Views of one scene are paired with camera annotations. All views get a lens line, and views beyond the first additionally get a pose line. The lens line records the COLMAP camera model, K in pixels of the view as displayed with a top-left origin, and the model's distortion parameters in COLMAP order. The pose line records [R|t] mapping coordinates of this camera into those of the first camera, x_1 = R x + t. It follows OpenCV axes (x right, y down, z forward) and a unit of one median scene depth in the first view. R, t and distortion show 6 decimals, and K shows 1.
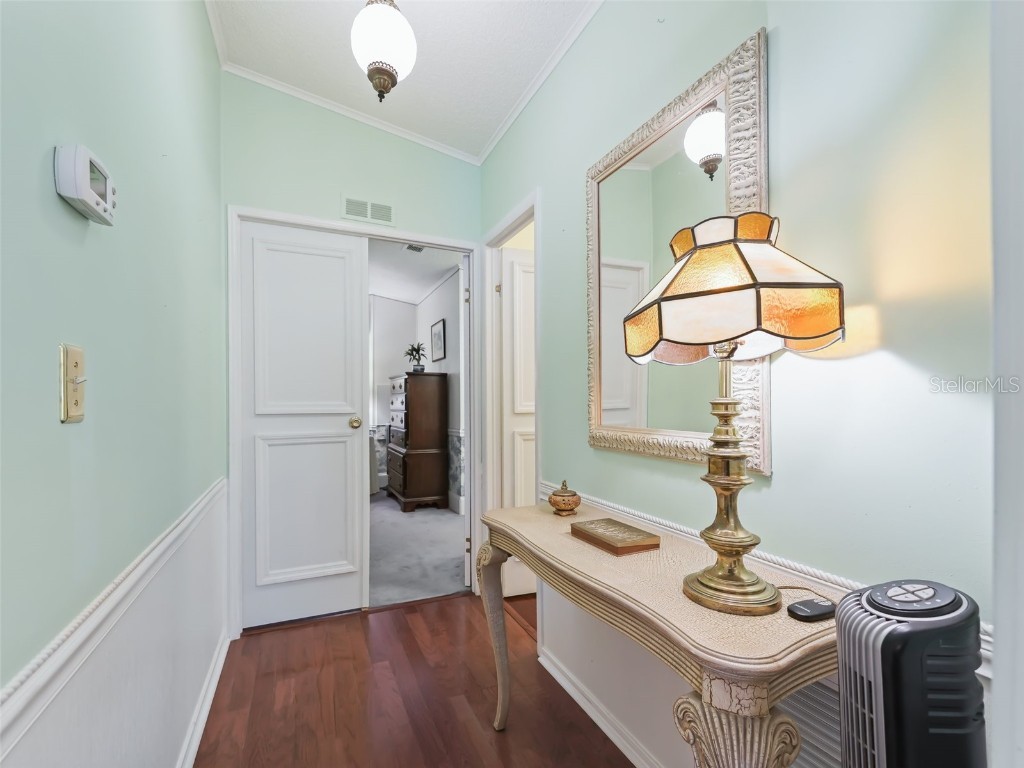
lens RADIAL K [[466.3, 0, 505.3], [0, 466.3, 390.0], [0, 0, 1]] dist [0.015526, -0.000067]
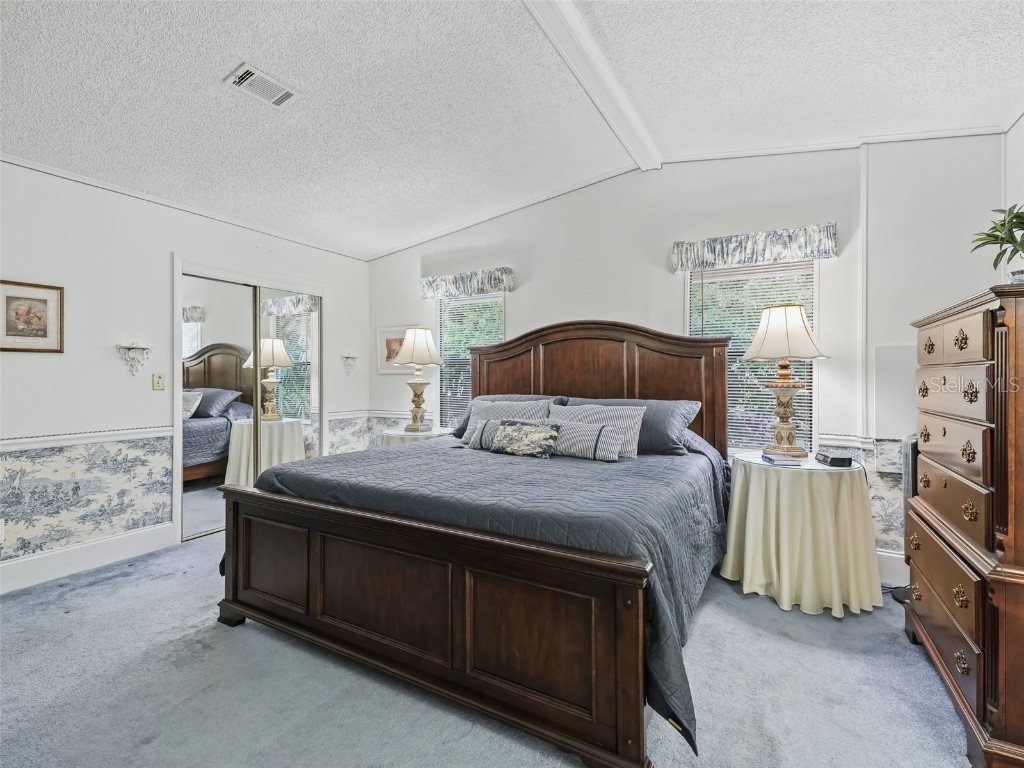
lens RADIAL K [[466.6, 0, 509.7], [0, 466.6, 370.5], [0, 0, 1]] dist [-0.000150, -0.000133]
pose [[0.584214, 0.004262, -0.811588, -0.140922], [0.006140, 0.999934, 0.009670, 0.006611], [0.811576, -0.010633, 0.584150, 0.545039]]
